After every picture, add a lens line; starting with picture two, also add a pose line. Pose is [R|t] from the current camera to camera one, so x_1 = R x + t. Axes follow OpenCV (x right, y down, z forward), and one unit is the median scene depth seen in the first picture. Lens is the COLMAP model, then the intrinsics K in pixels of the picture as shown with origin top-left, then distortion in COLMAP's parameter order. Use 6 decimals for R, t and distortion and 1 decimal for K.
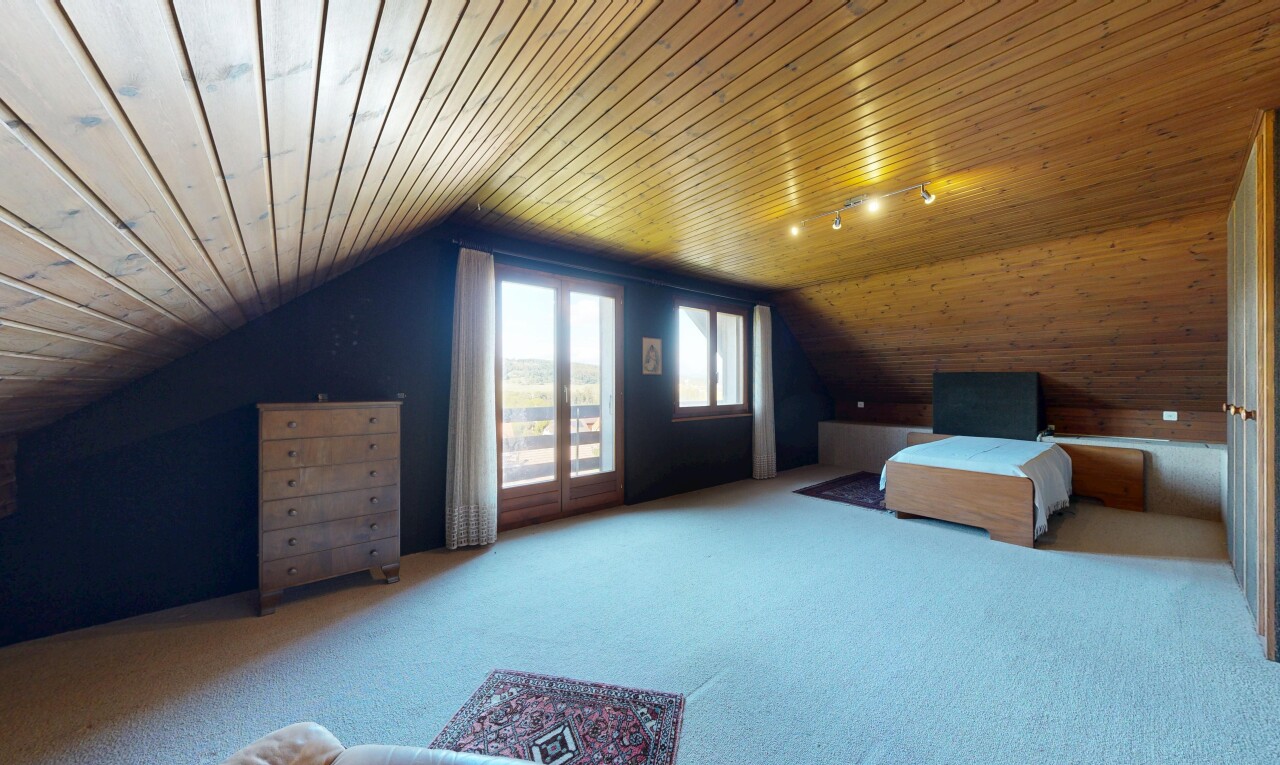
lens RADIAL K [[432.4, 0, 640.0], [0, 432.4, 382.5], [0, 0, 1]] dist [0.001129, 0.000033]
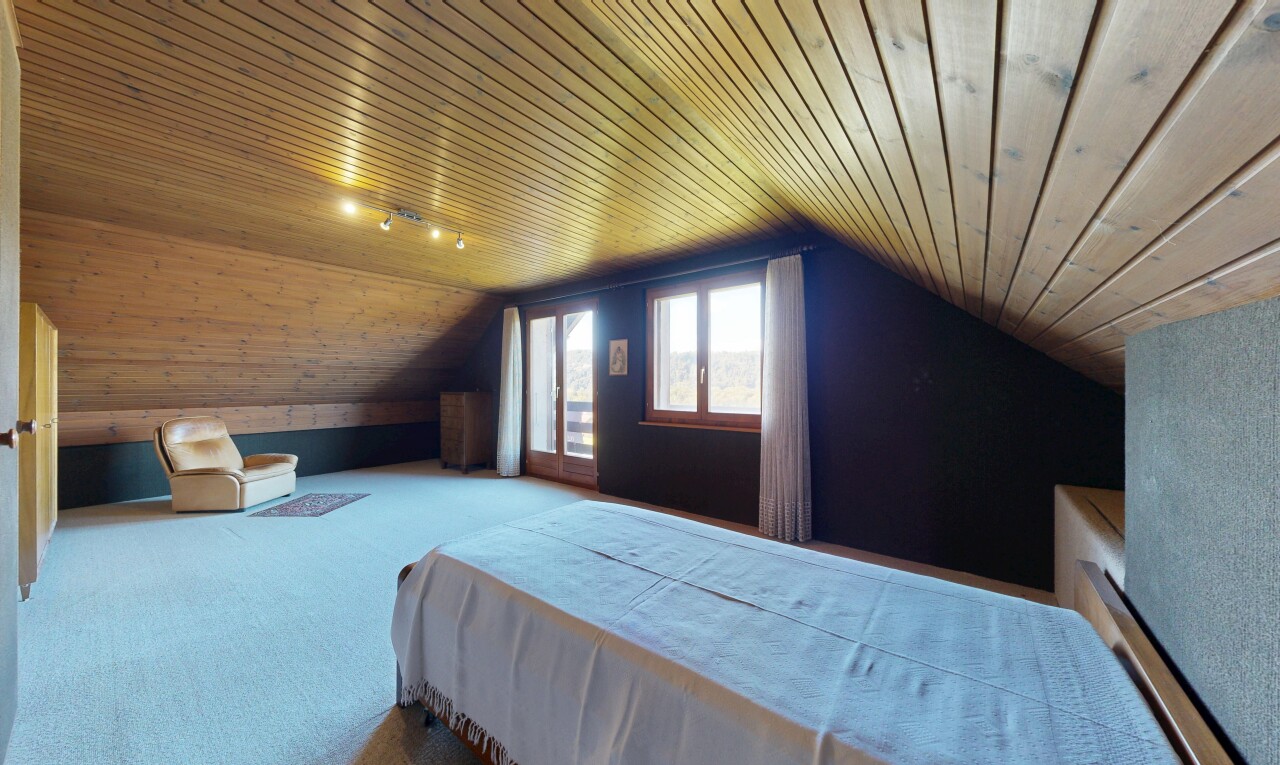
lens RADIAL K [[432.4, 0, 640.0], [0, 432.4, 382.5], [0, 0, 1]] dist [0.001129, 0.000033]
pose [[0.217671, -0.003685, -0.976015, 1.057762], [0.009871, 0.999950, -0.001574, 0.001171], [0.975972, -0.009292, 0.217697, 0.830705]]
